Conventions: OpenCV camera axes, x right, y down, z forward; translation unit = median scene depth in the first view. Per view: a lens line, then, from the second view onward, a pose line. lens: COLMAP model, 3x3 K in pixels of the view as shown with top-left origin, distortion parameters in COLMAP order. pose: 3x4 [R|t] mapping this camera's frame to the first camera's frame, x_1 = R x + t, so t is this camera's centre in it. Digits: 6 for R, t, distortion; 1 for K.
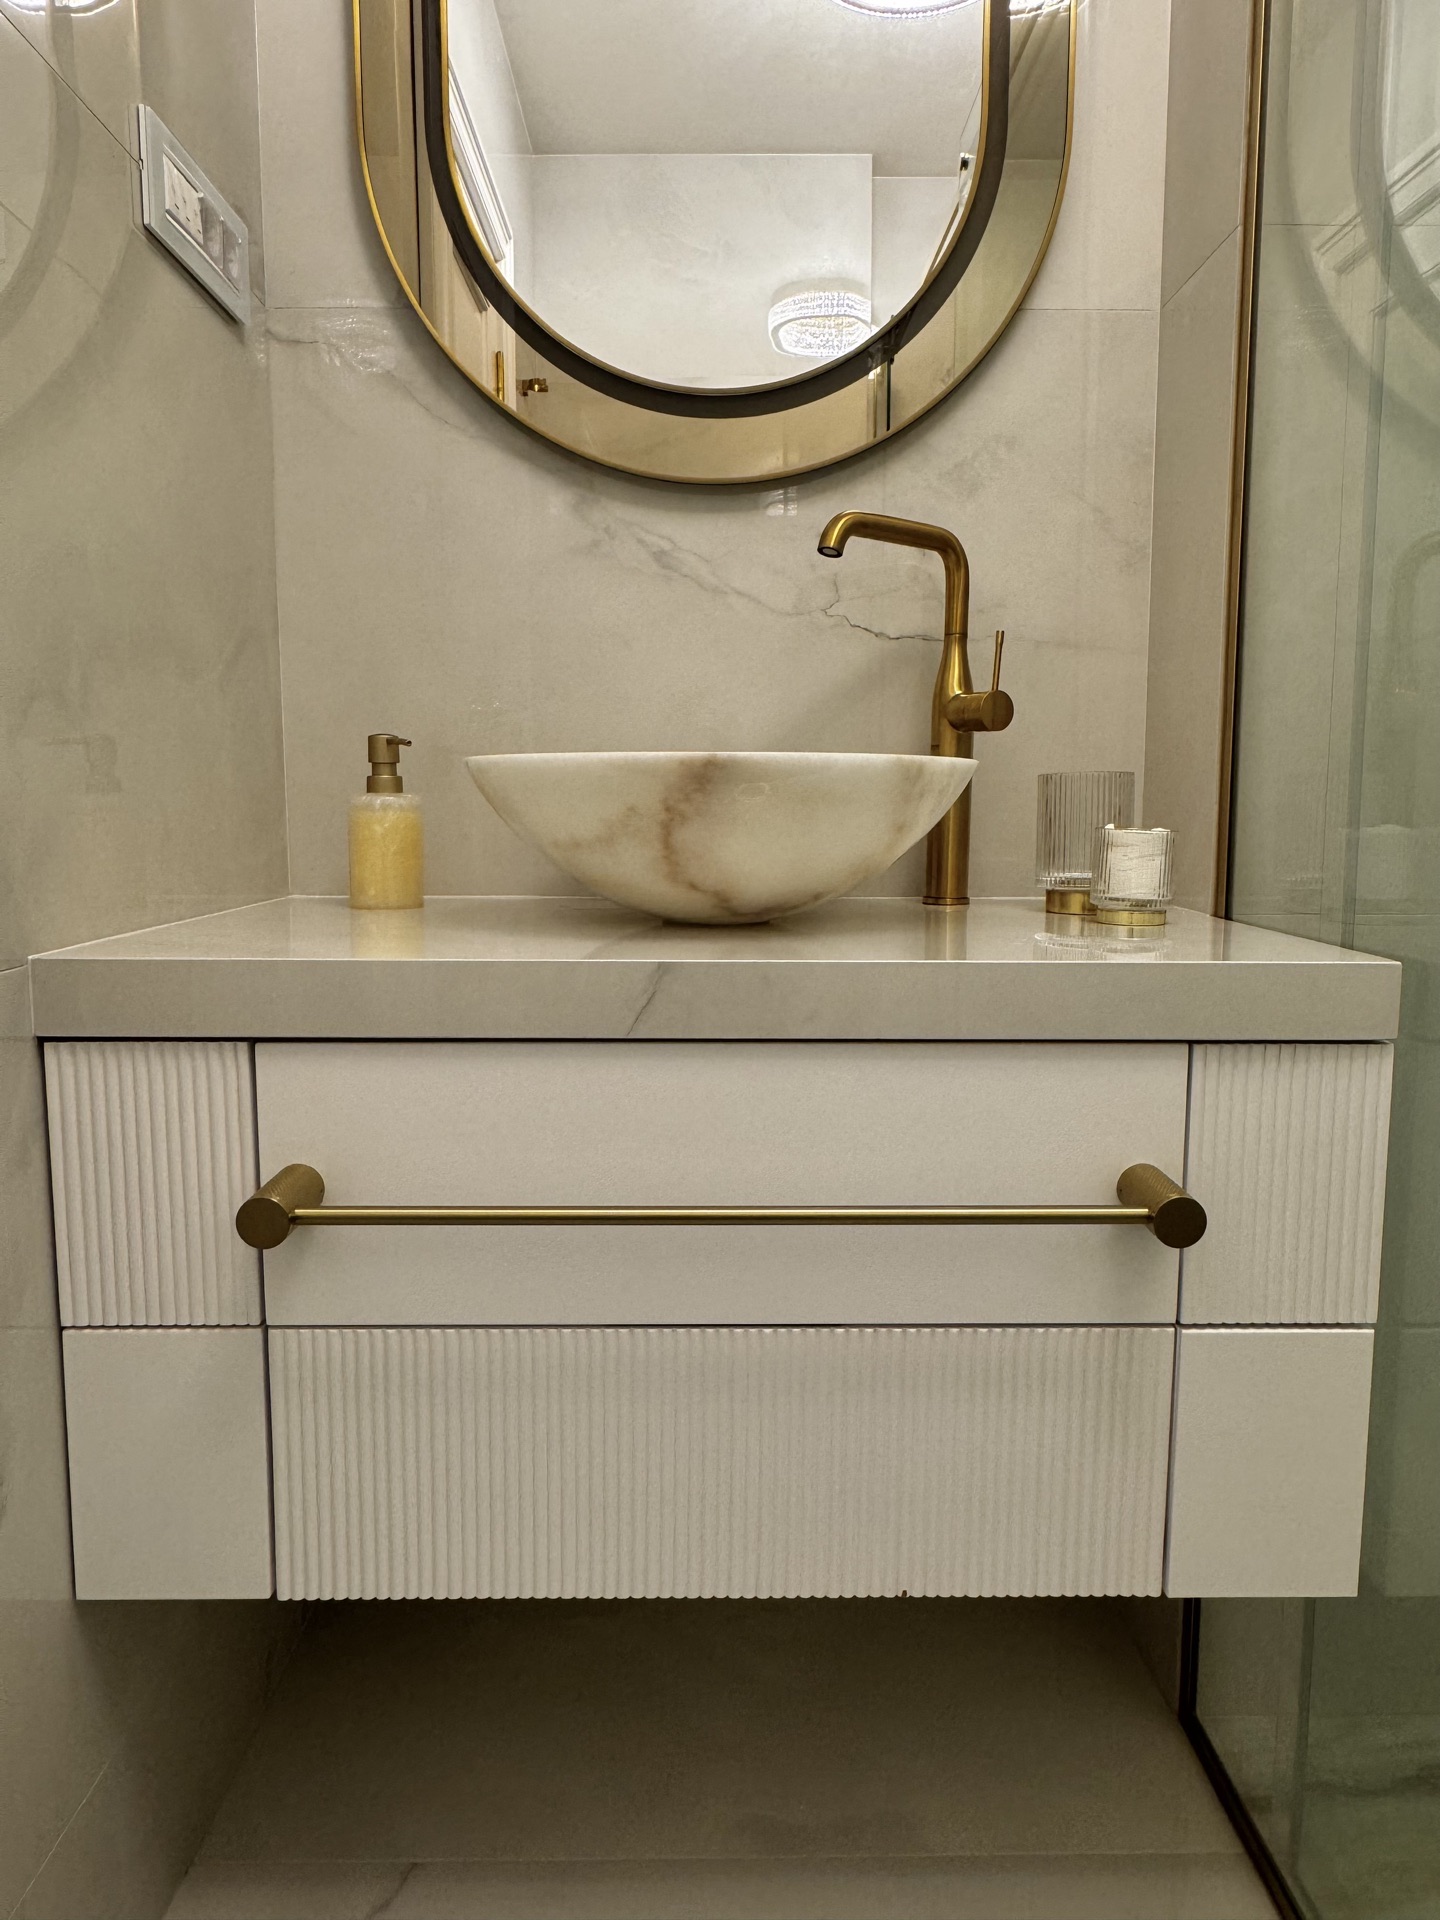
lens RADIAL K [[1240.1, 0, 726.3], [0, 1240.1, 952.6], [0, 0, 1]] dist [0.004475, -0.003453]
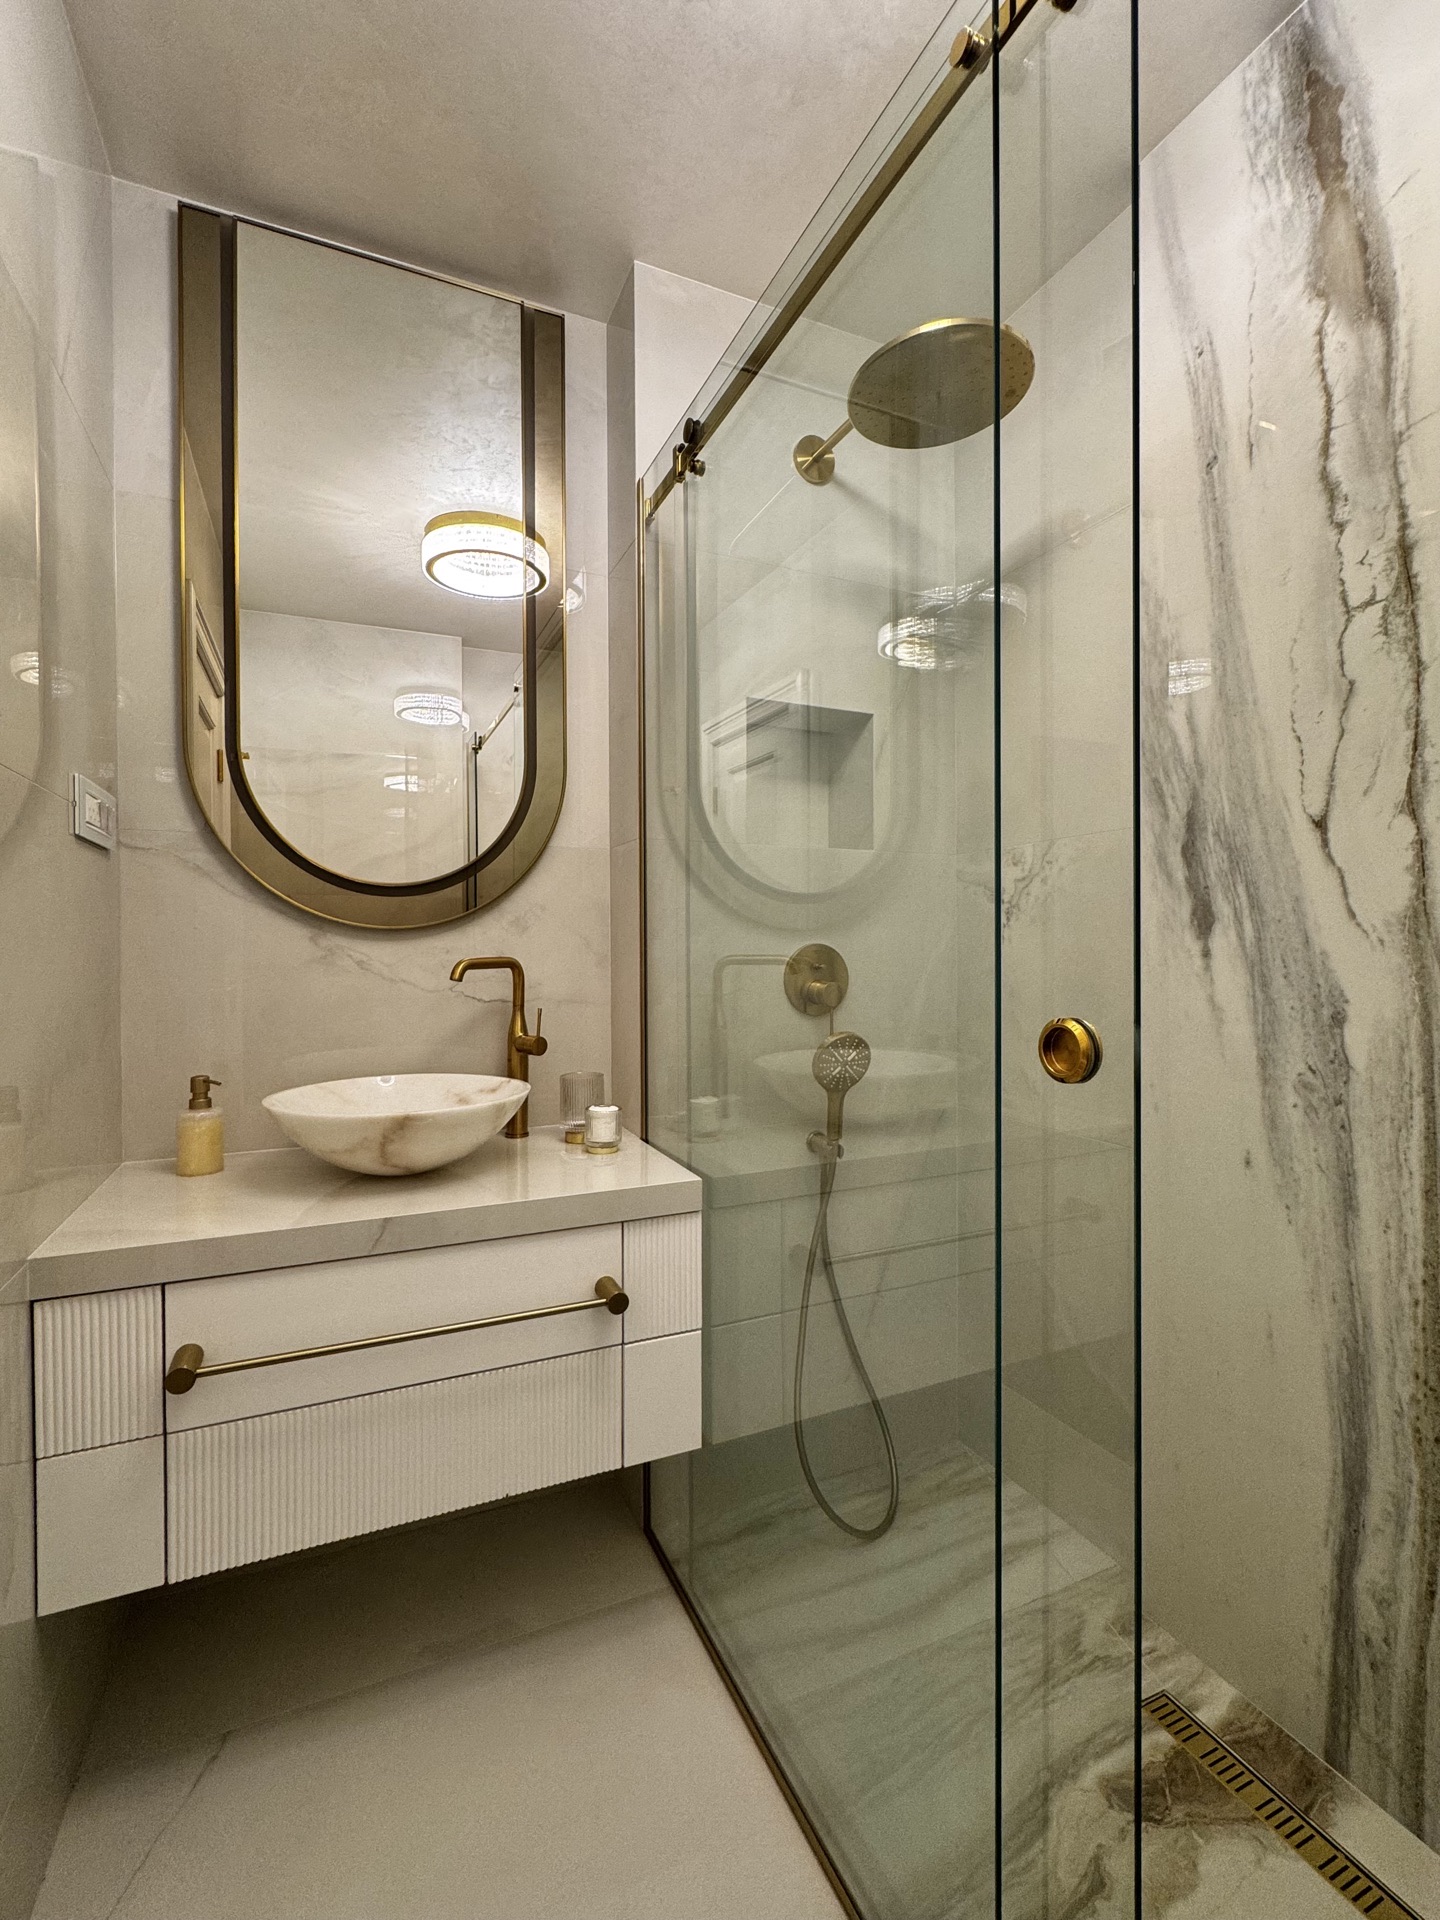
lens RADIAL K [[858.6, 0, 722.1], [0, 858.6, 957.4], [0, 0, 1]] dist [-0.003836, -0.000128]
pose [[0.916526, -0.008480, 0.399885, -0.087249], [0.049721, 0.994436, -0.092870, -0.220216], [-0.396873, 0.105001, 0.911848, -0.518550]]
